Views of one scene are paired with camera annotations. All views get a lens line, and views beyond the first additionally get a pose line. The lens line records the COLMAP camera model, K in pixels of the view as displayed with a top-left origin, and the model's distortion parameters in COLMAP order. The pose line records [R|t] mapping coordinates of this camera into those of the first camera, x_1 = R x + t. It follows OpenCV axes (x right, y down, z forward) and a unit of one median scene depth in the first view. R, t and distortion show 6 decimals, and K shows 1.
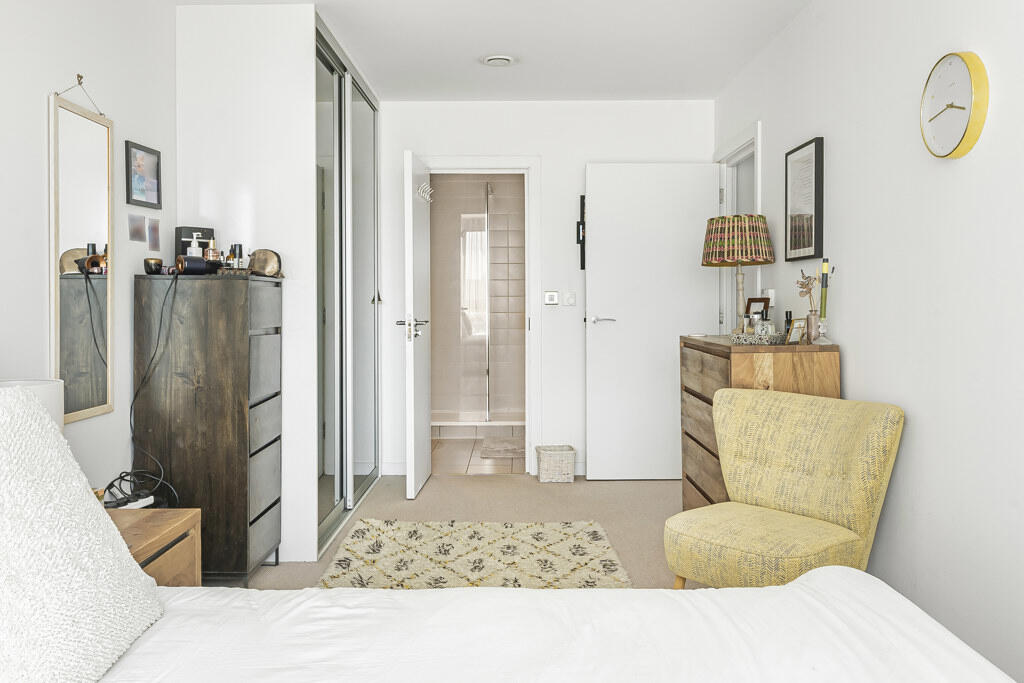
lens RADIAL K [[841.9, 0, 511.4], [0, 841.9, 313.3], [0, 0, 1]] dist [0.000667, 0.001783]
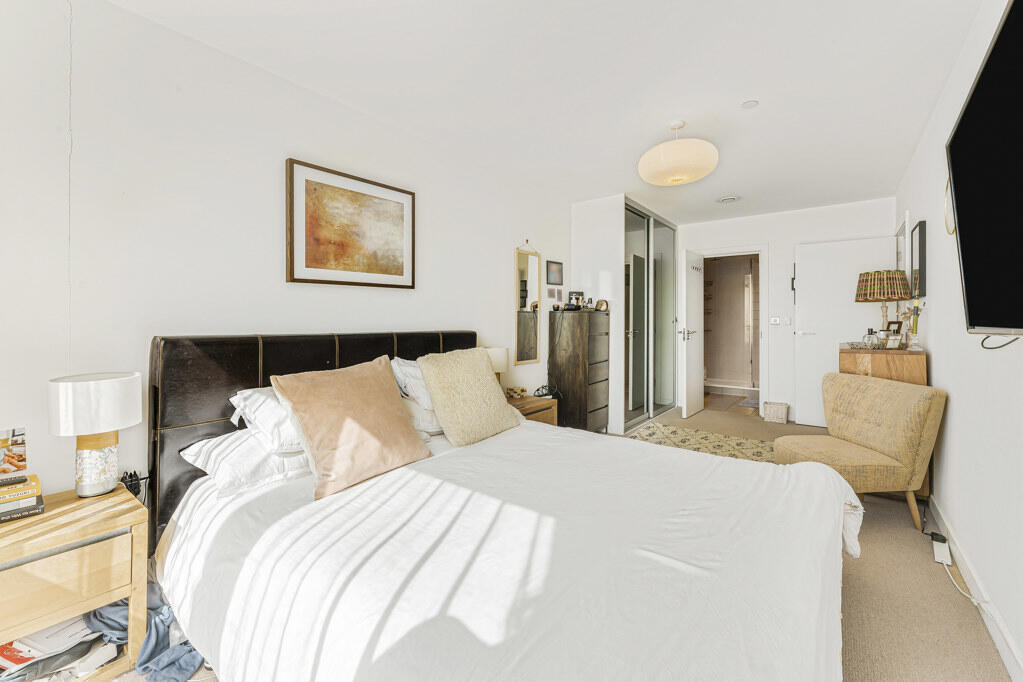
lens RADIAL K [[420.8, 0, 509.9], [0, 420.8, 324.3], [0, 0, 1]] dist [0.001177, 0.000184]
pose [[0.789264, 0.010738, -0.613960, 0.242220], [-0.015454, 0.999878, -0.002379, 0.000638], [0.613859, 0.011366, 0.789334, -0.105381]]
